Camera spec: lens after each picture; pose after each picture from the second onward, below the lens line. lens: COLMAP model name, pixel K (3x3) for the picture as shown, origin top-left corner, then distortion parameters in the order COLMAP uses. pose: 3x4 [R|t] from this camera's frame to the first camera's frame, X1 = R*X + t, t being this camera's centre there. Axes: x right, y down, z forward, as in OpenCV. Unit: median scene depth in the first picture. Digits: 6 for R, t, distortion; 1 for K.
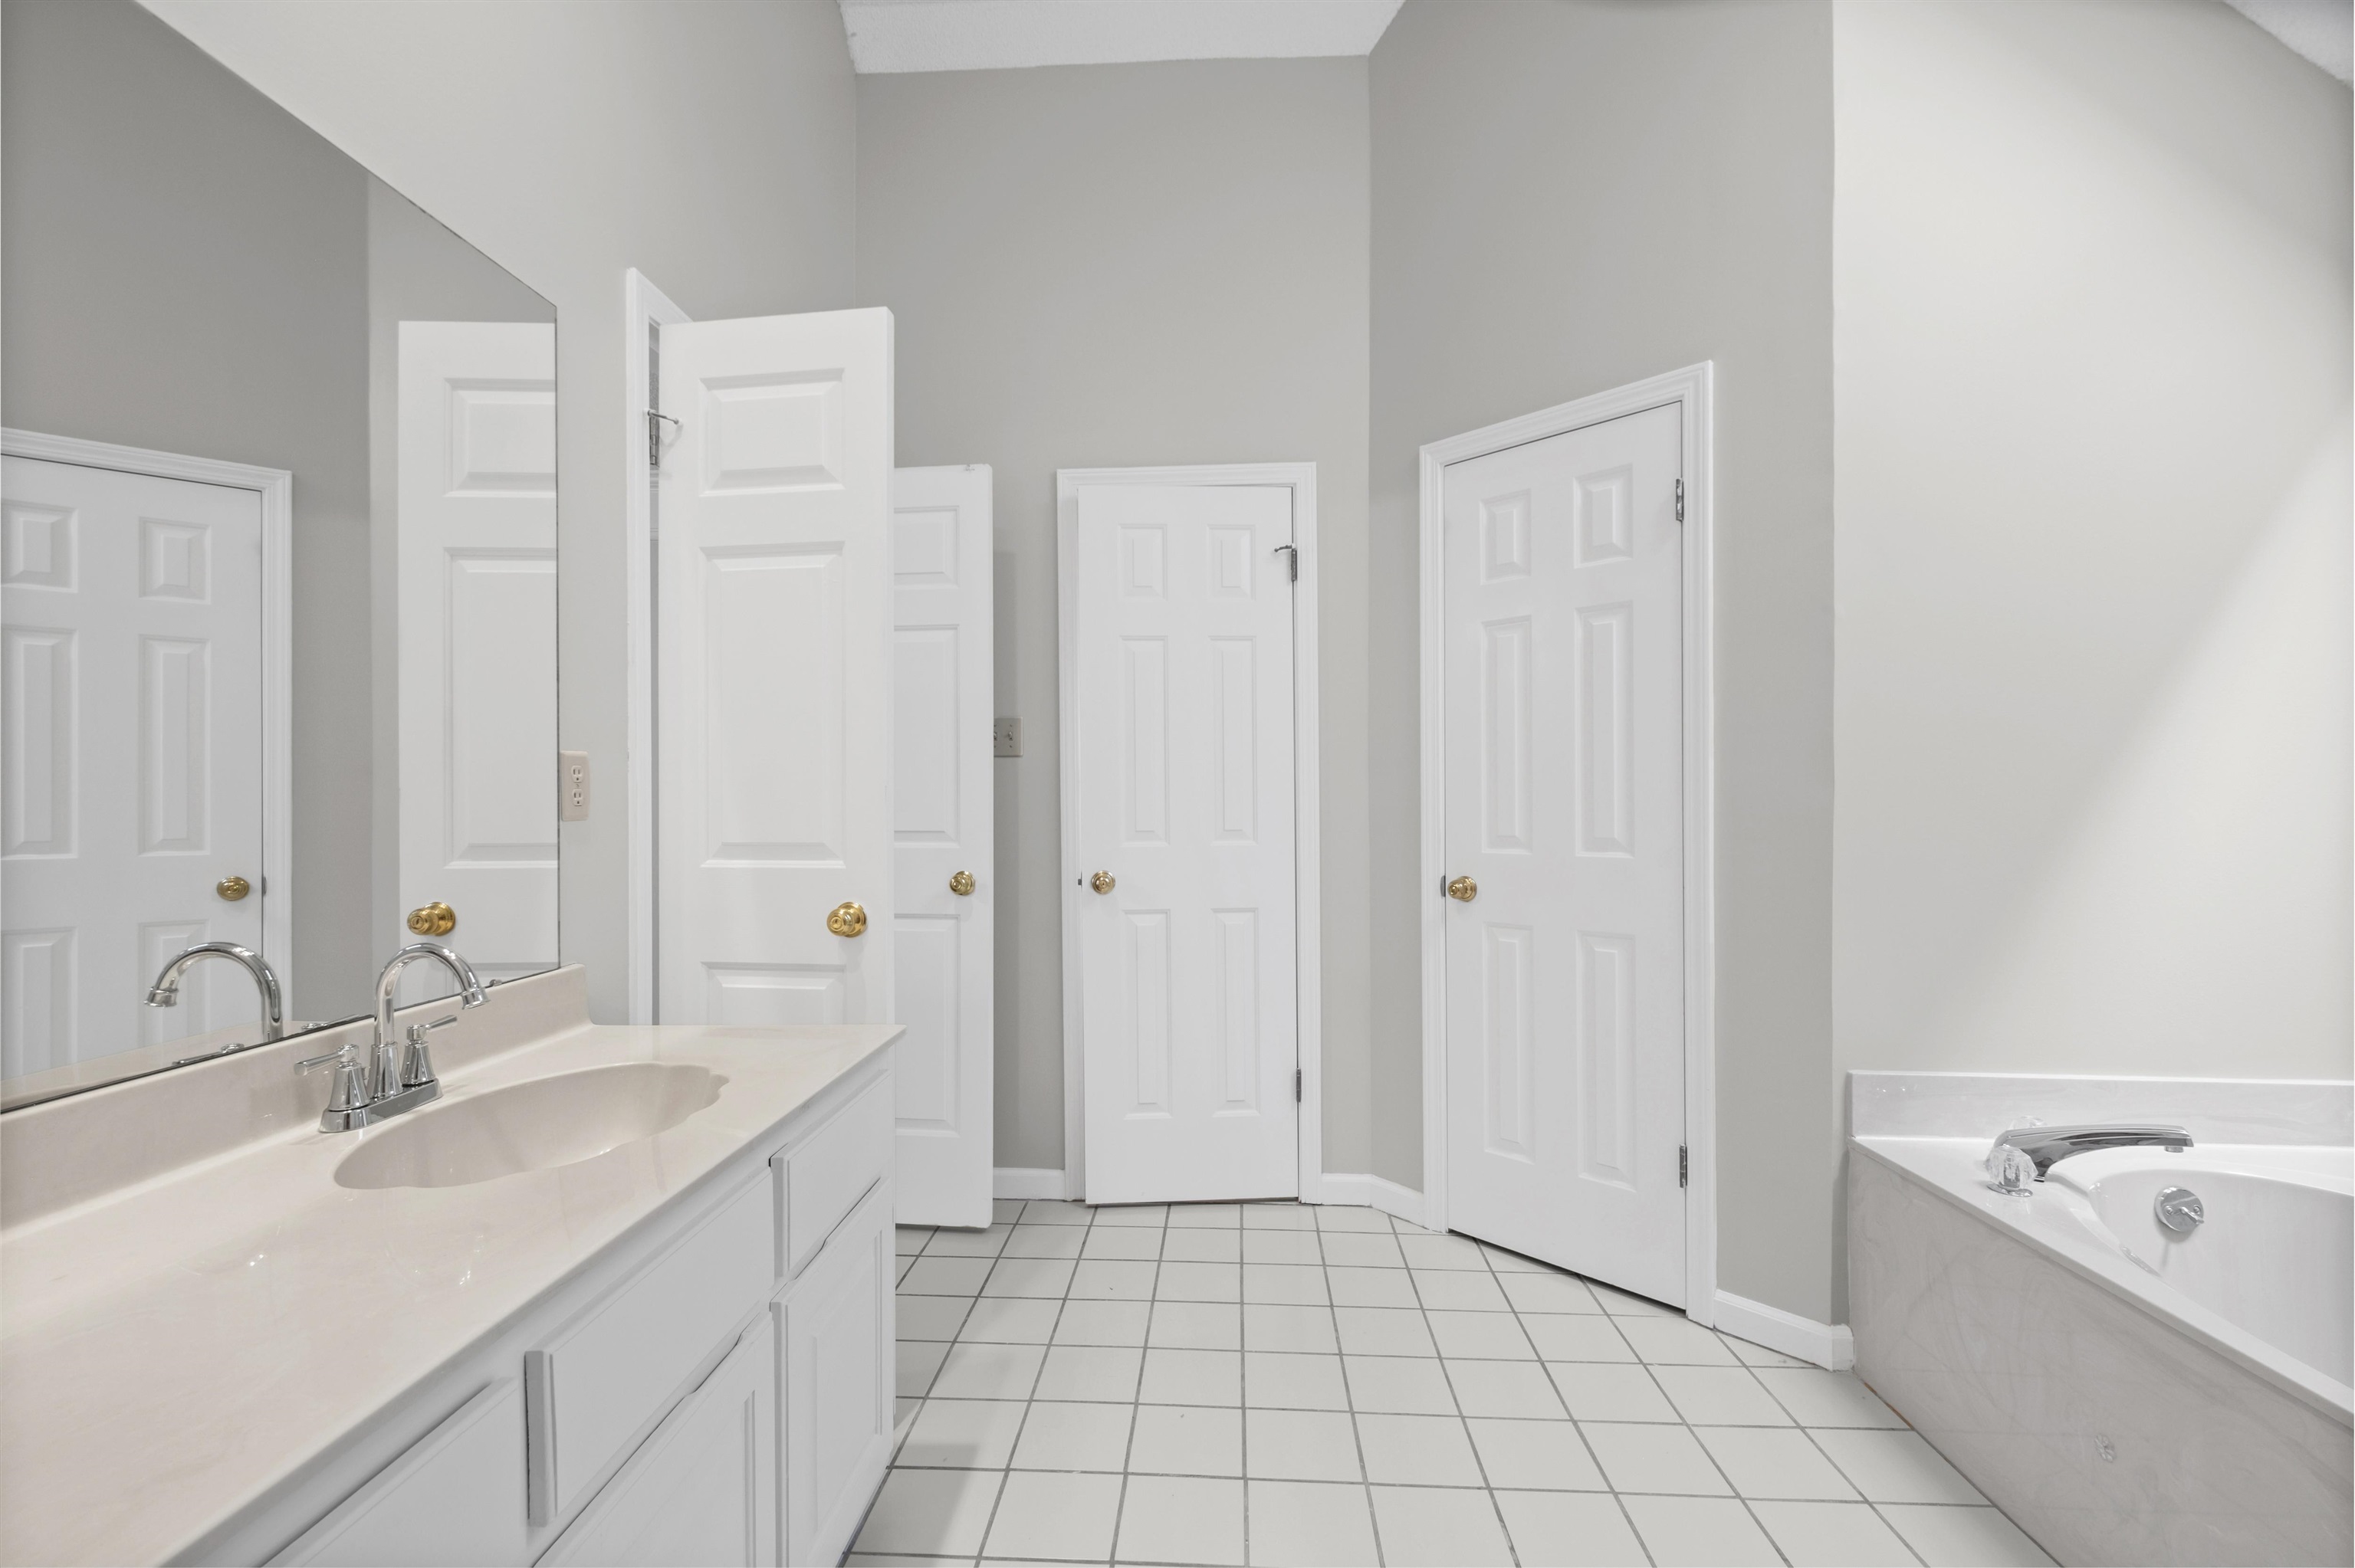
lens RADIAL K [[1030.8, 0, 1180.8], [0, 1030.8, 787.7], [0, 0, 1]] dist [0.016746, -0.016136]
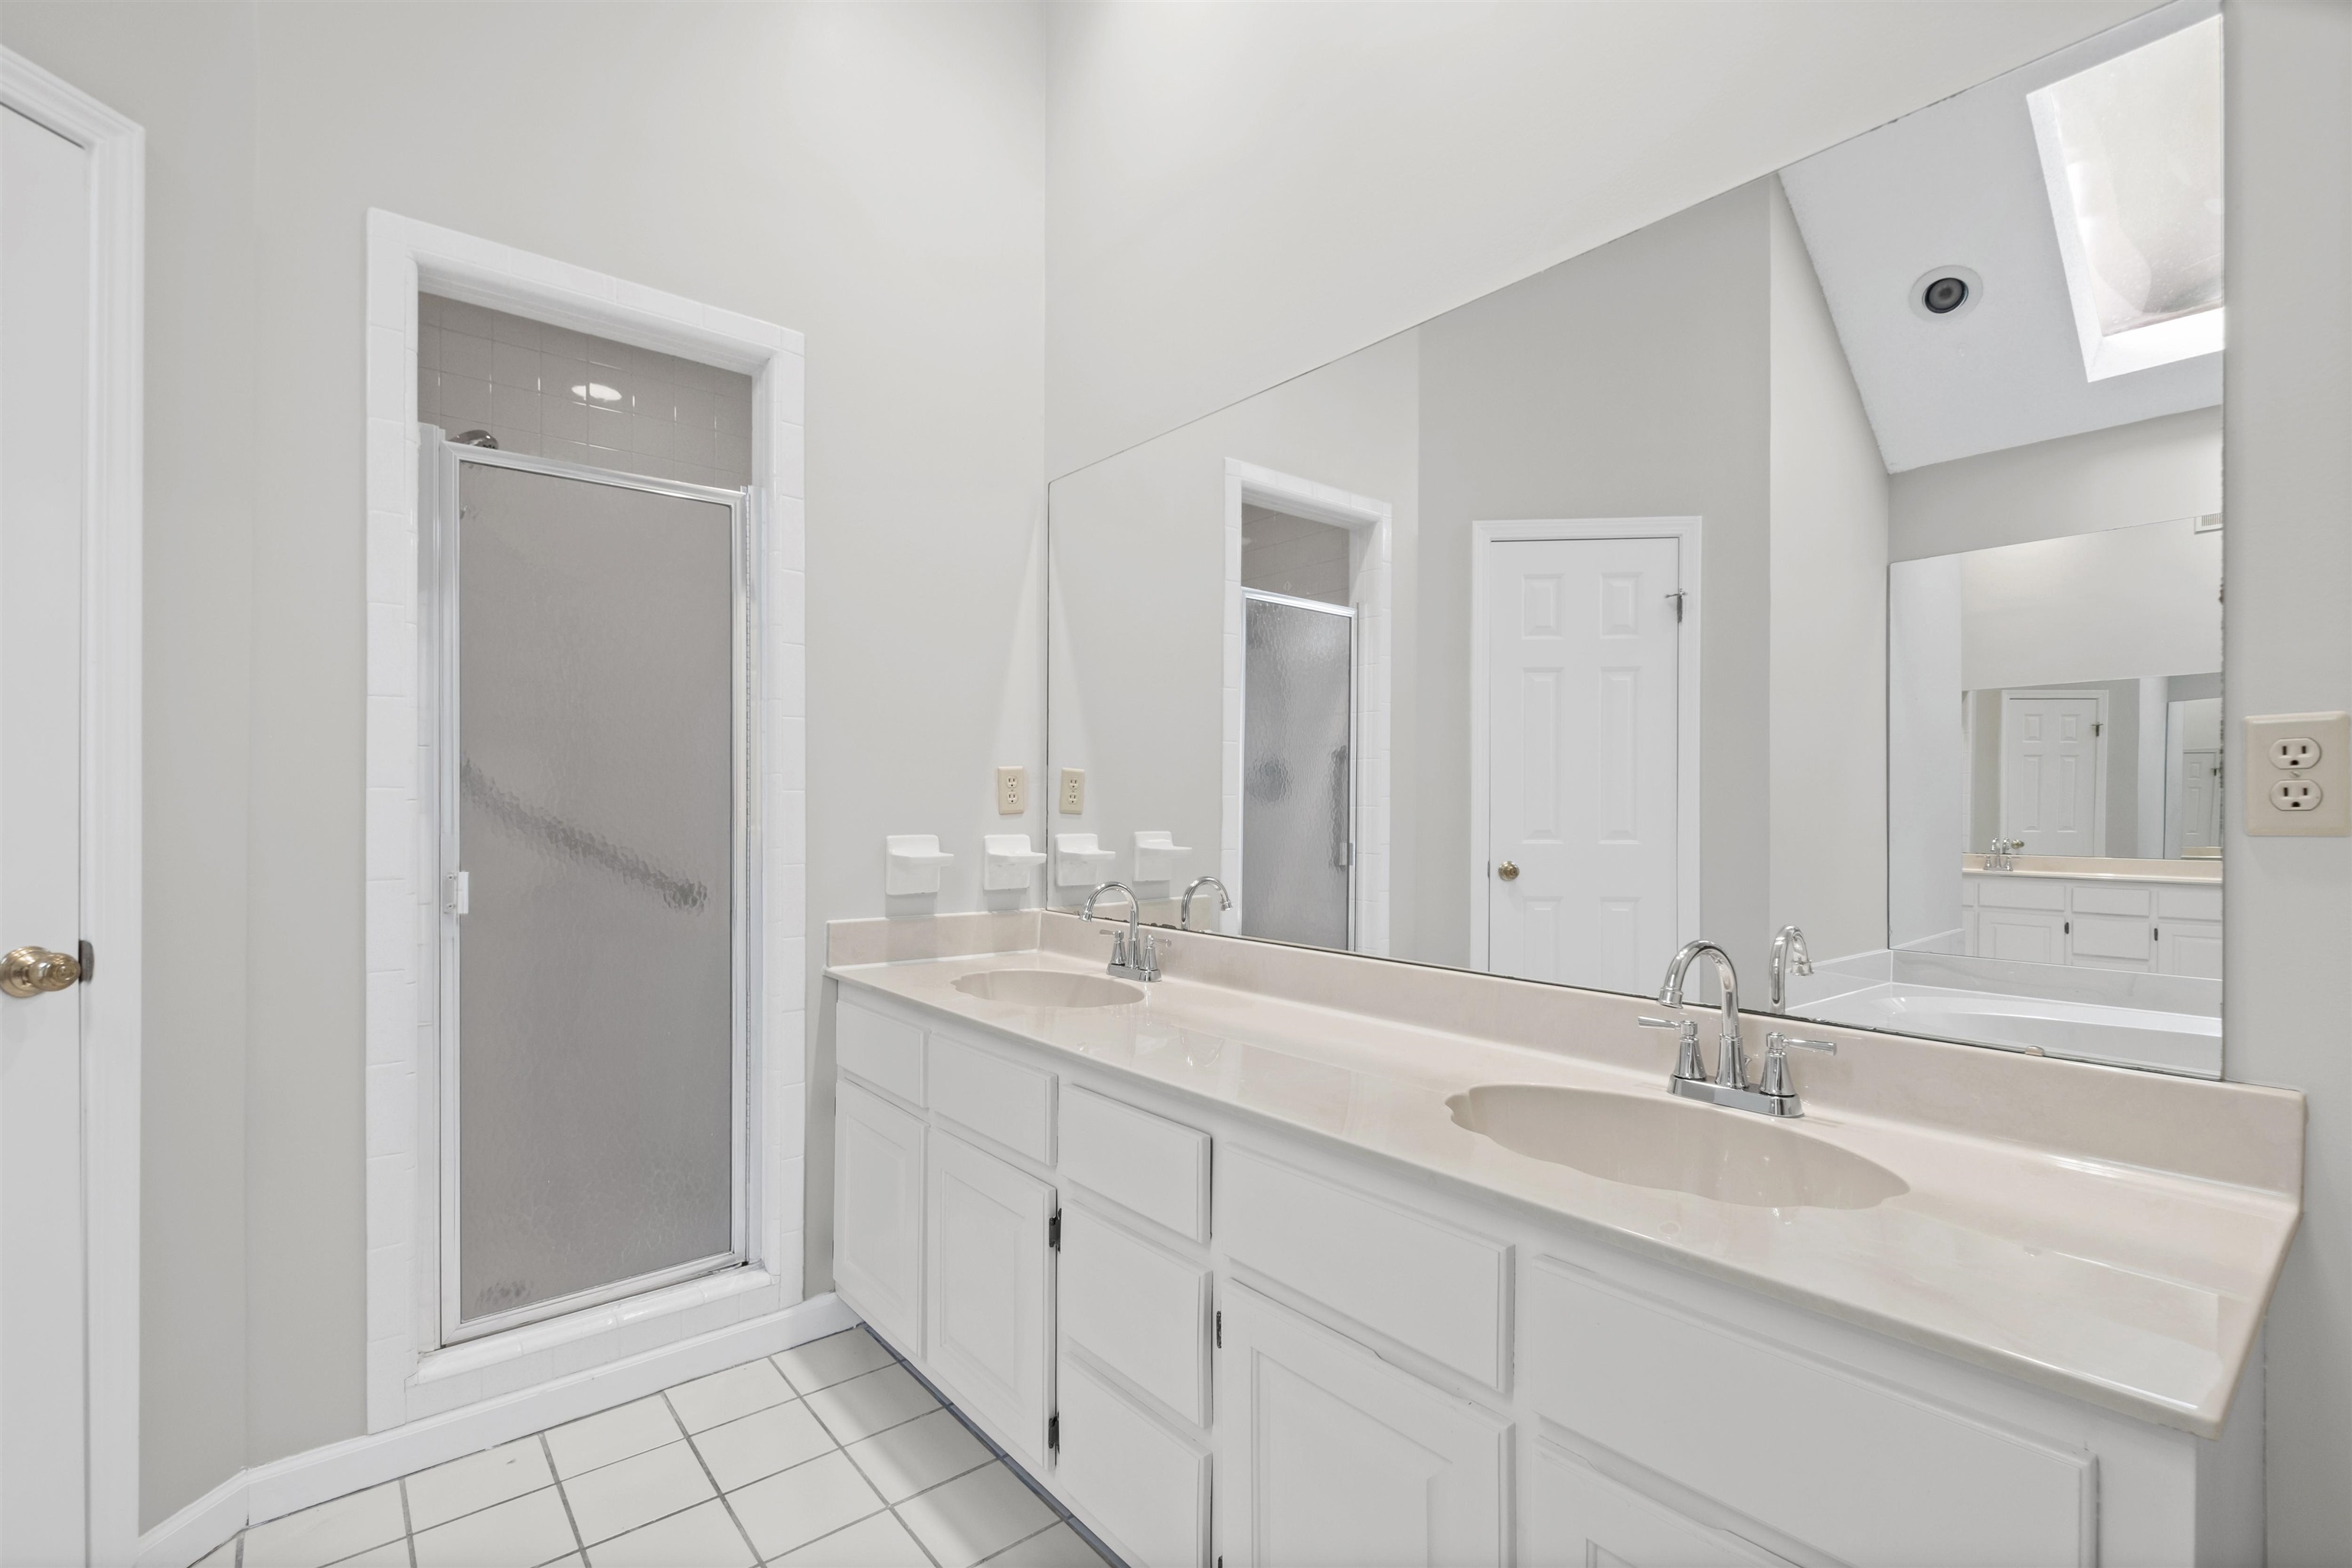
lens RADIAL K [[1042.1, 0, 1180.0], [0, 1042.1, 799.8], [0, 0, 1]] dist [-0.002199, -0.000158]
pose [[0.731254, 0.006129, 0.682077, -0.927500], [-0.011632, 0.999926, 0.003485, 0.009034], [-0.682006, -0.010482, 0.731272, 0.327065]]
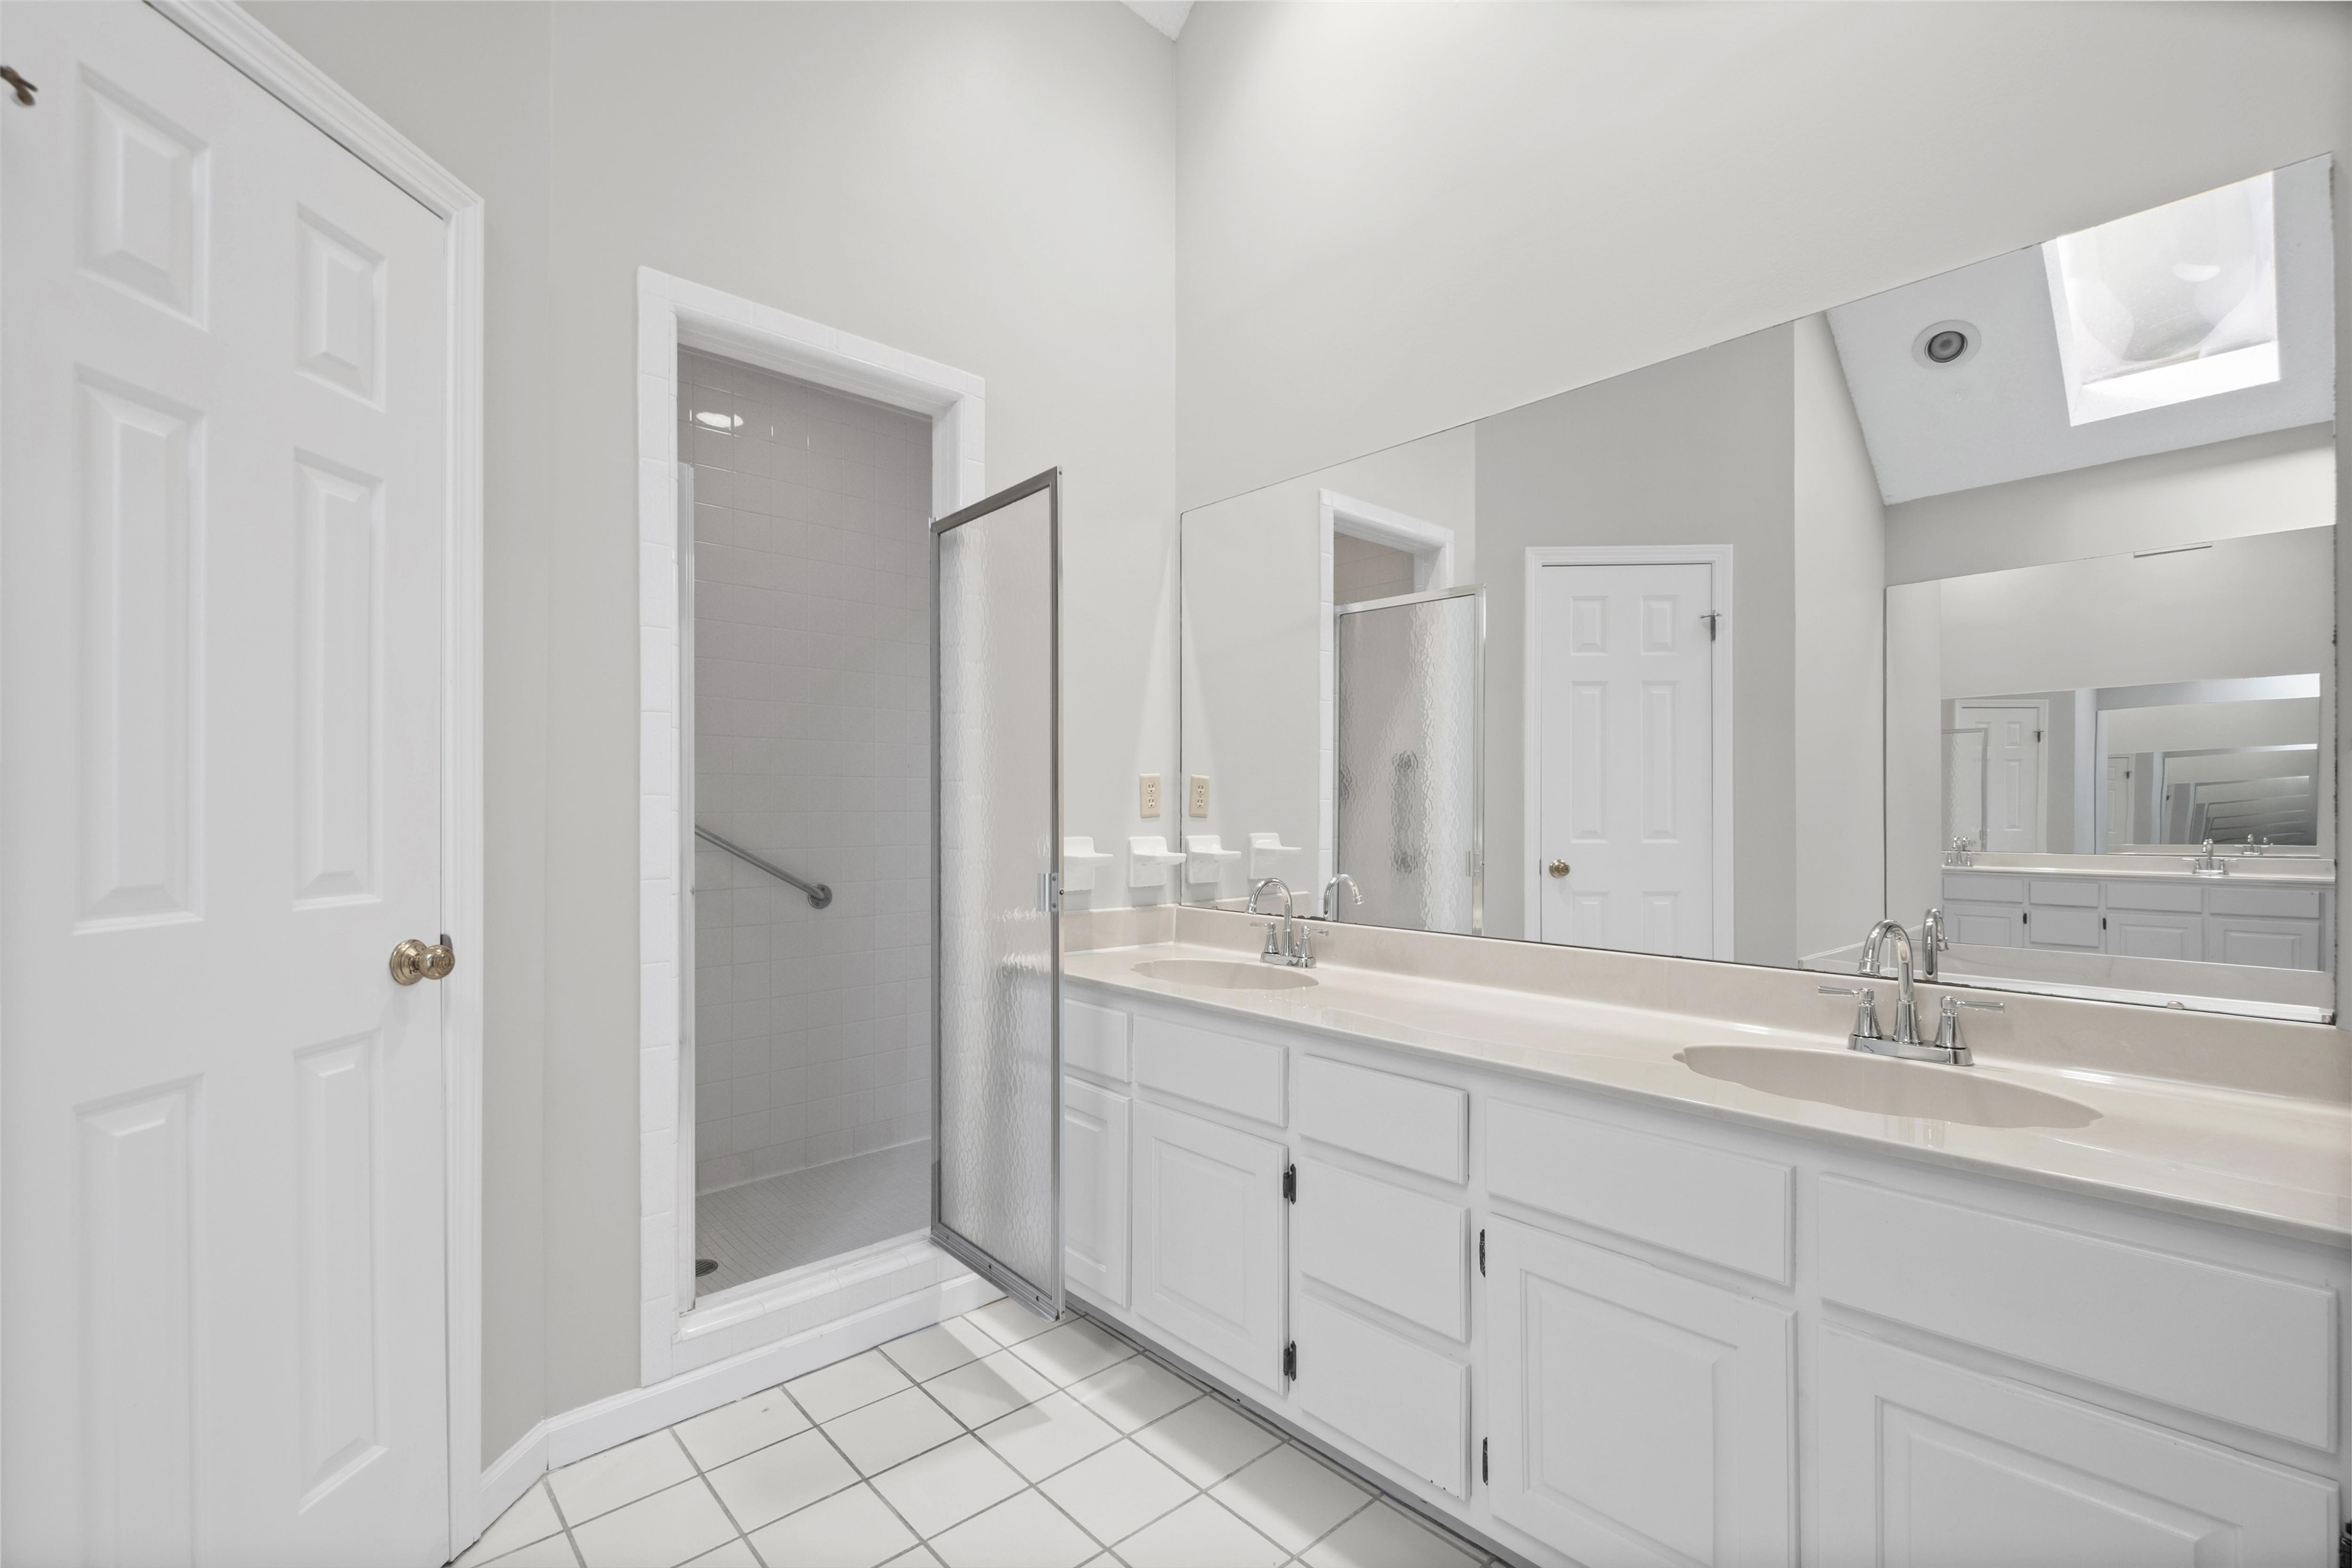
lens RADIAL K [[1020.6, 0, 1178.2], [0, 1020.6, 801.1], [0, 0, 1]] dist [0.000371, -0.000521]
pose [[0.700417, 0.005395, 0.713714, -1.096571], [-0.008695, 0.999962, 0.000973, 0.009566], [-0.713681, -0.006887, 0.700437, 0.396653]]
